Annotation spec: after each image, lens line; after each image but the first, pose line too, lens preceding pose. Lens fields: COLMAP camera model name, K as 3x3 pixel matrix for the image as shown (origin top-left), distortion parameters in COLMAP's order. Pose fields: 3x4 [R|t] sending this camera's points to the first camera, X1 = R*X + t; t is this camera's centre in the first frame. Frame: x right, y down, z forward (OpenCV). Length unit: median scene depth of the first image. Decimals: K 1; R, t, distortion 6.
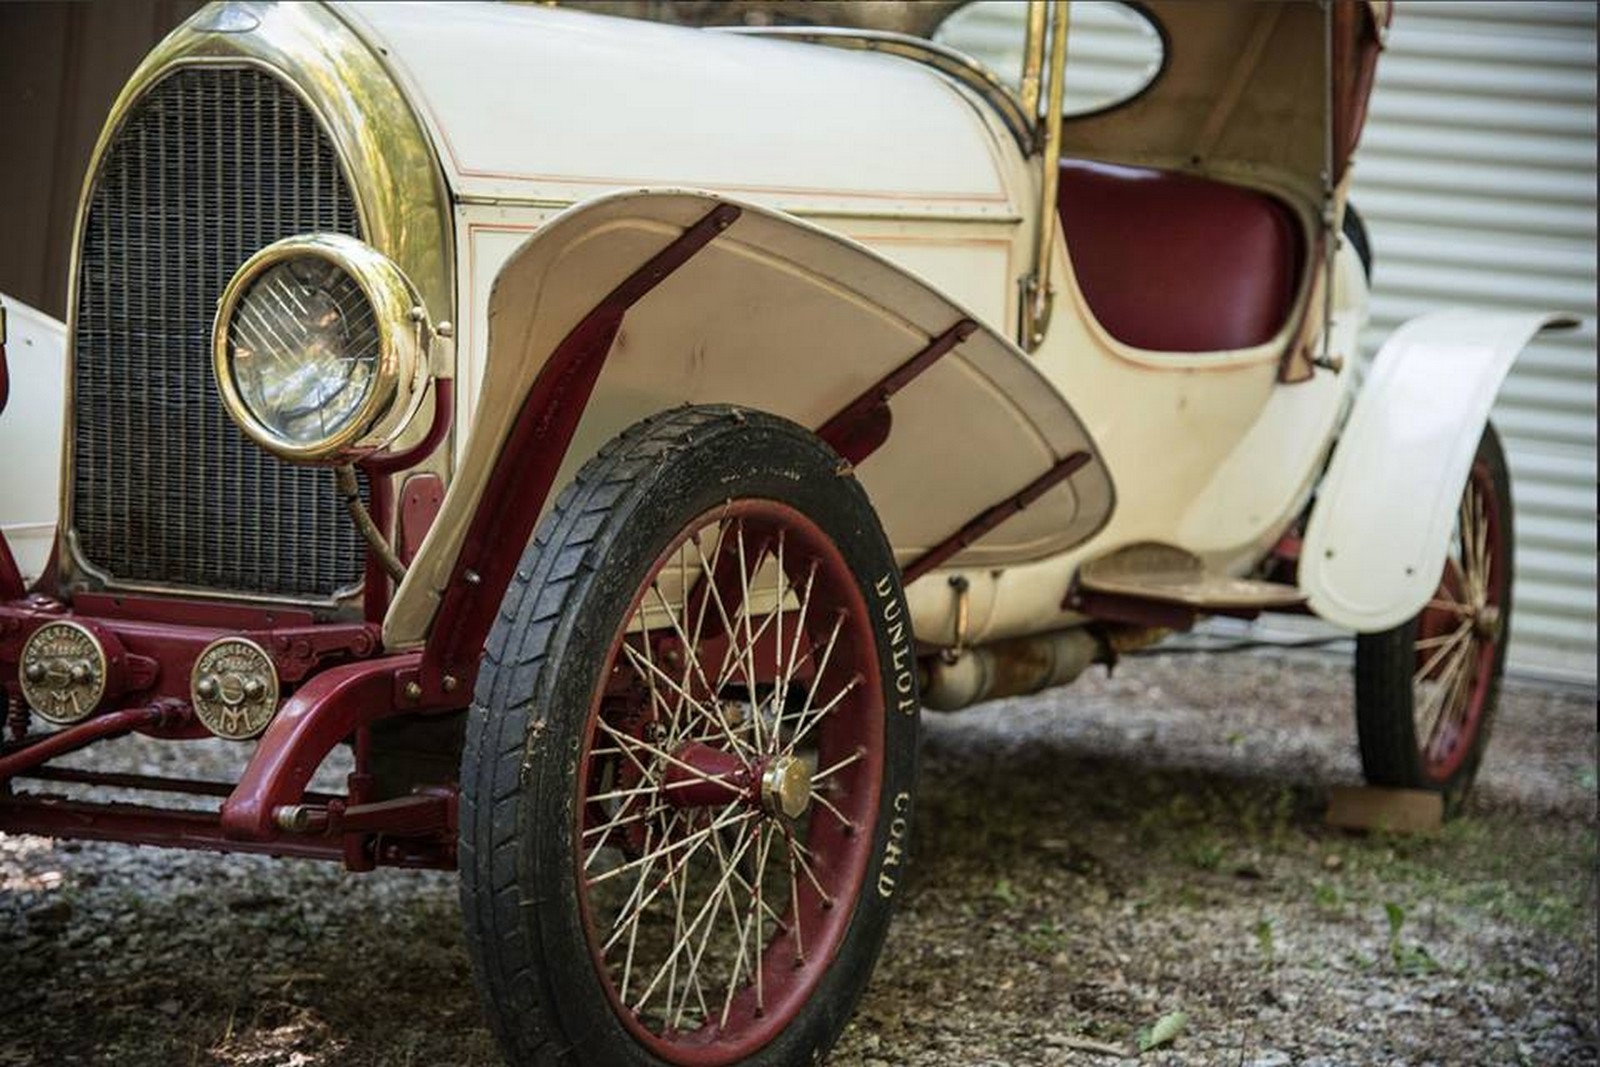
lens RADIAL K [[3119.1, 0, 793.1], [0, 3119.1, 556.9], [0, 0, 1]] dist [0.430482, 0.531260]
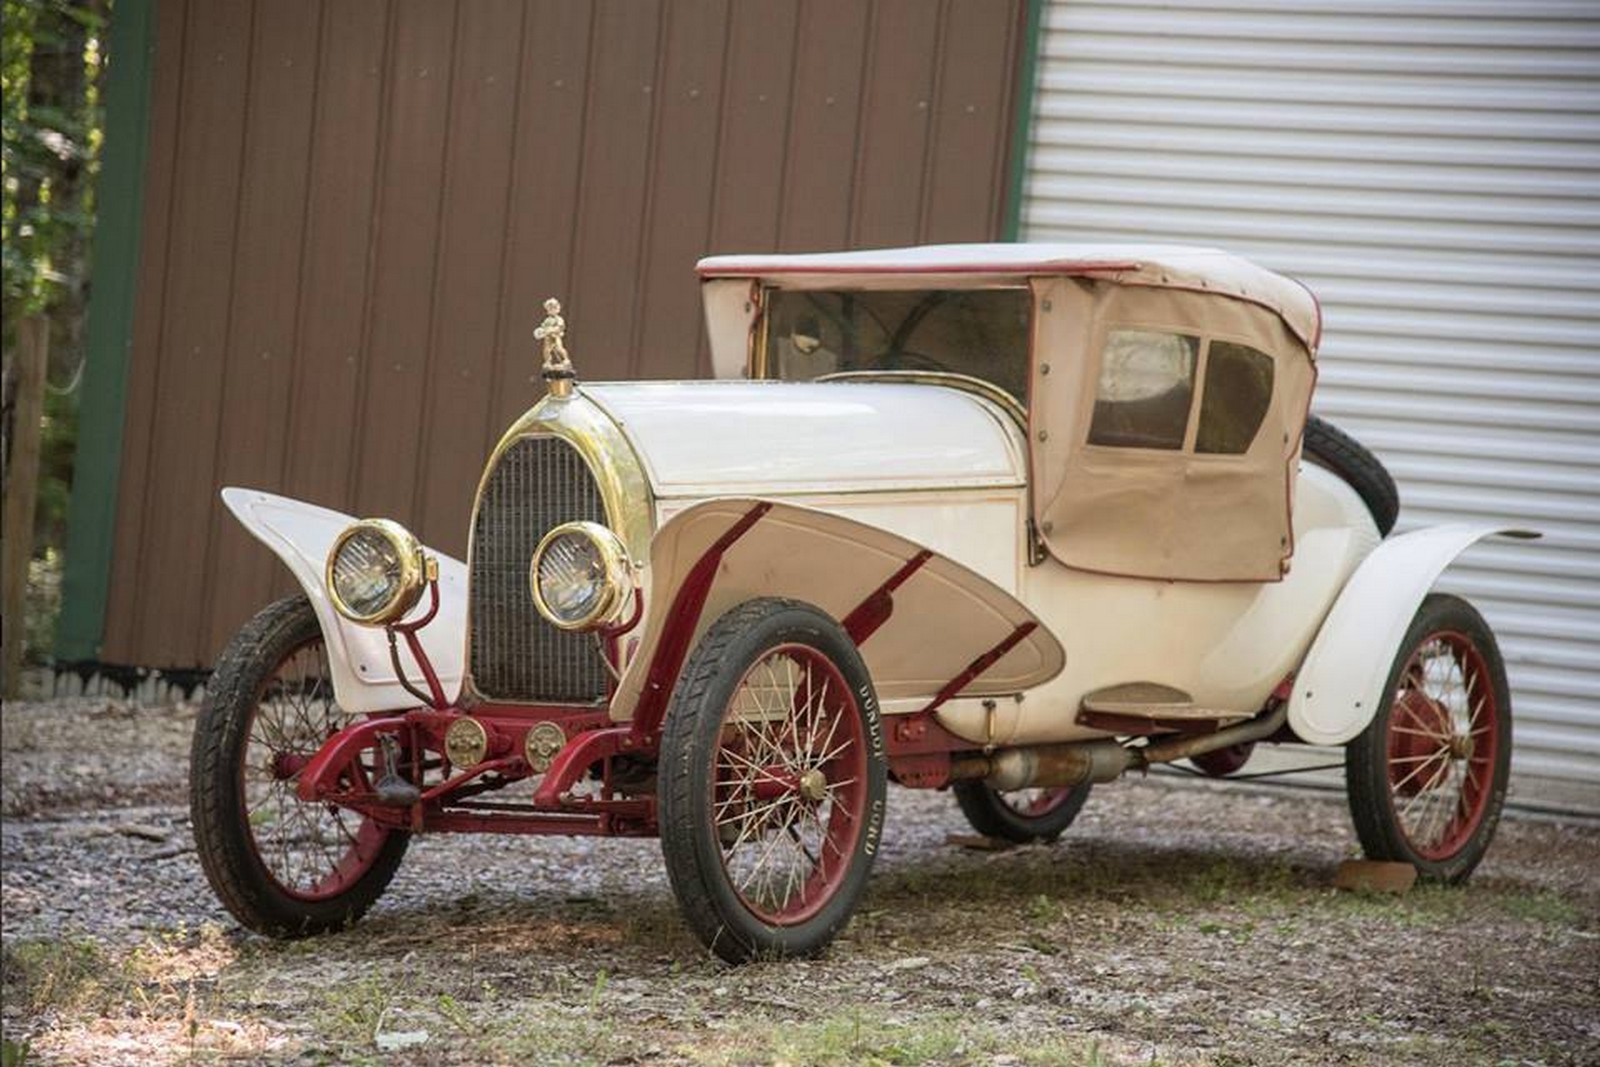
lens RADIAL K [[4247.6, 0, 799.9], [0, 4247.6, 560.9], [0, 0, 1]] dist [0.745036, 0.960059]
pose [[0.986795, -0.028306, -0.159482, 0.400561], [0.017935, 0.997652, -0.066098, 0.101336], [0.160978, 0.062365, 0.984986, -1.579817]]
